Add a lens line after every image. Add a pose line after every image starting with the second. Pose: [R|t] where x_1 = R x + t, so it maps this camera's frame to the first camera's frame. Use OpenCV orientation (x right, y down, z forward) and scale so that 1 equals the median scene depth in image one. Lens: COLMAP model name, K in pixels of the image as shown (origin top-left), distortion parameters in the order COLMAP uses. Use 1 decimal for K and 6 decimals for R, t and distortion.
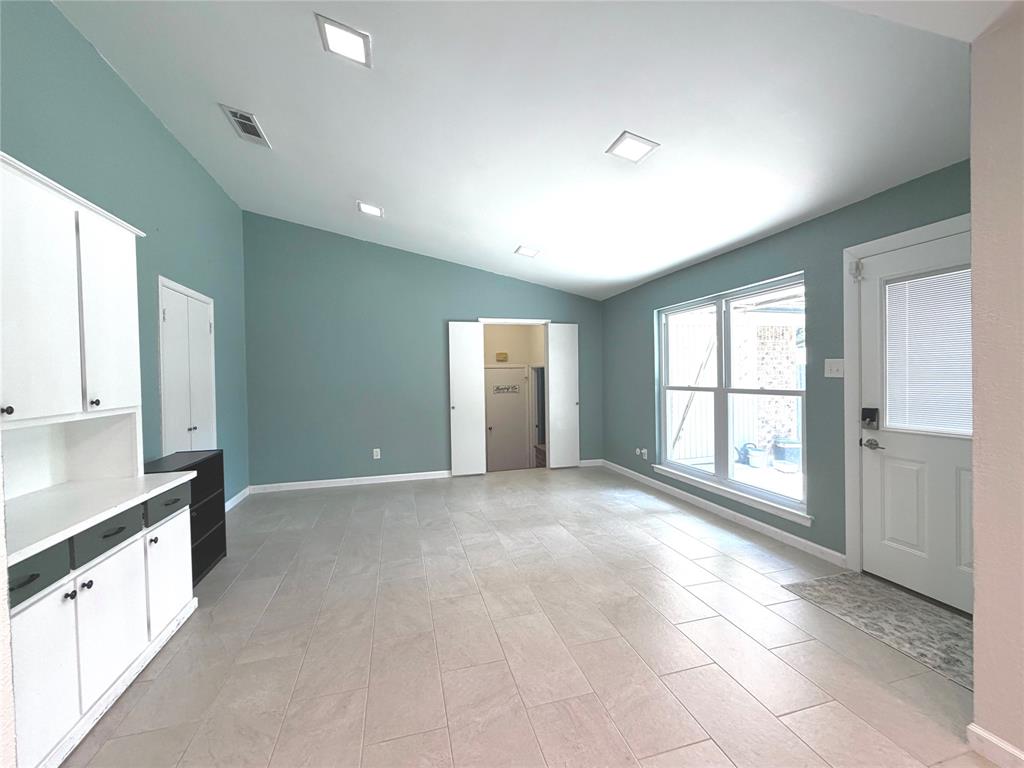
lens RADIAL K [[409.6, 0, 510.1], [0, 409.6, 383.5], [0, 0, 1]] dist [0.000597, -0.000168]
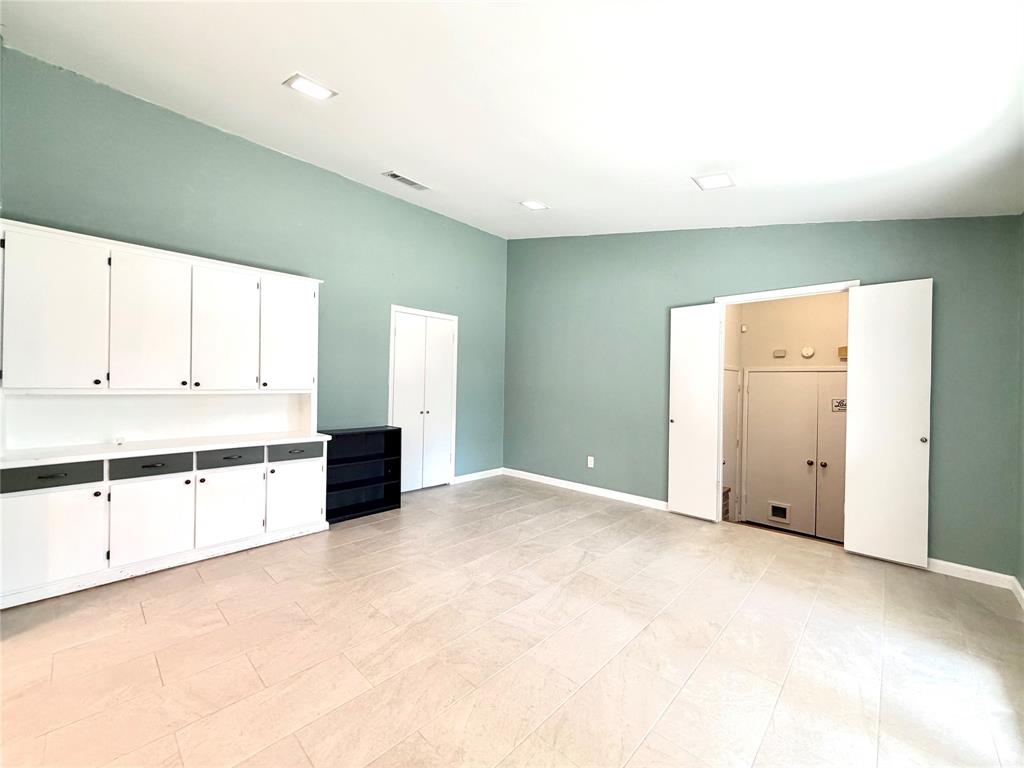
lens RADIAL K [[409.6, 0, 509.4], [0, 409.6, 383.5], [0, 0, 1]] dist [0.000597, -0.000168]
pose [[0.514479, 0.023316, -0.857186, 0.495225], [-0.038945, 0.999234, 0.003805, -0.002405], [0.856618, 0.031426, 0.514993, 0.482106]]
